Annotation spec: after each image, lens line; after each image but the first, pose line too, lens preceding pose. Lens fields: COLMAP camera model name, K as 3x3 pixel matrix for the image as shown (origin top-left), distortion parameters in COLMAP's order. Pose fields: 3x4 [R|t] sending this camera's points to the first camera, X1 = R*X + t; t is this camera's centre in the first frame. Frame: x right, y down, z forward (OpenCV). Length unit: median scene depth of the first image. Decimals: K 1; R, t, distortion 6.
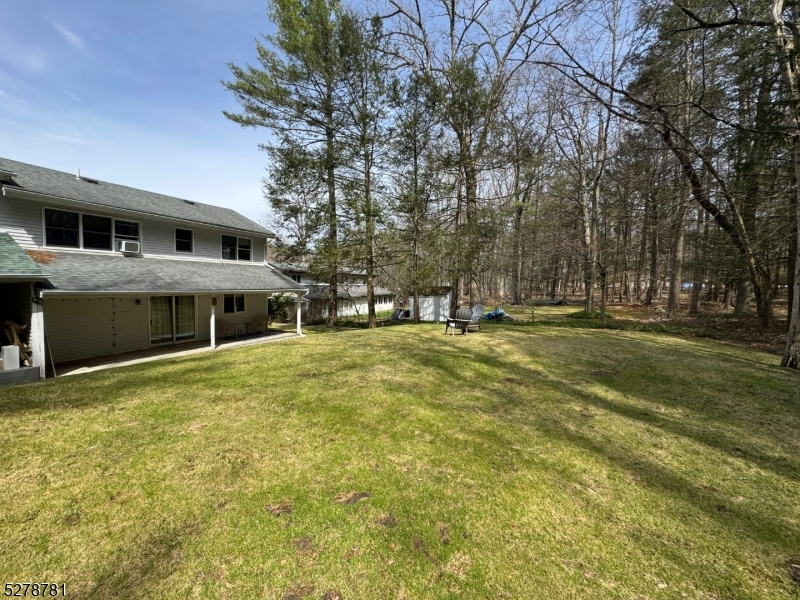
lens RADIAL K [[314.1, 0, 400.0], [0, 314.1, 300.0], [0, 0, 1]] dist [-0.001841, -0.000313]
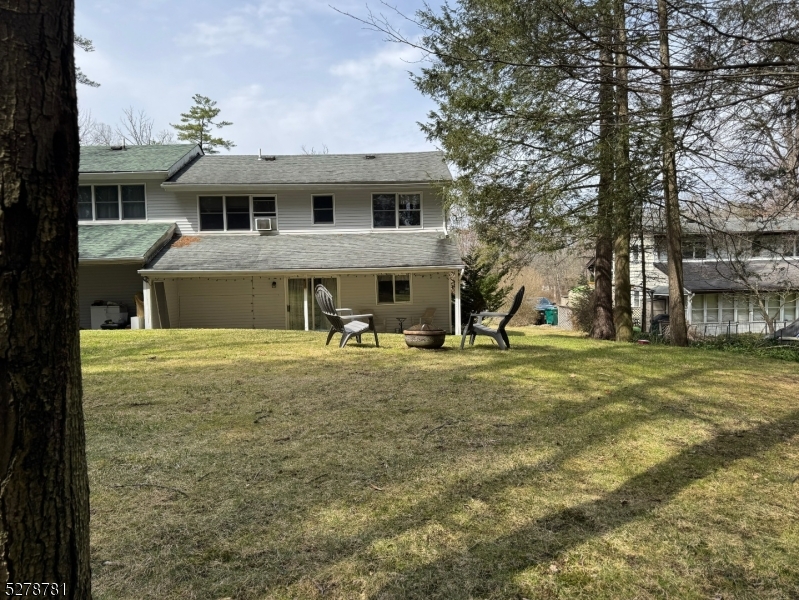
lens RADIAL K [[562.1, 0, 399.5], [0, 562.1, 300.0], [0, 0, 1]] dist [0.086152, -0.097381]
pose [[0.476393, 0.020753, -0.878987, 0.814175], [-0.017611, 0.999746, 0.014059, 0.023723], [0.879056, 0.008782, 0.476638, 0.575719]]
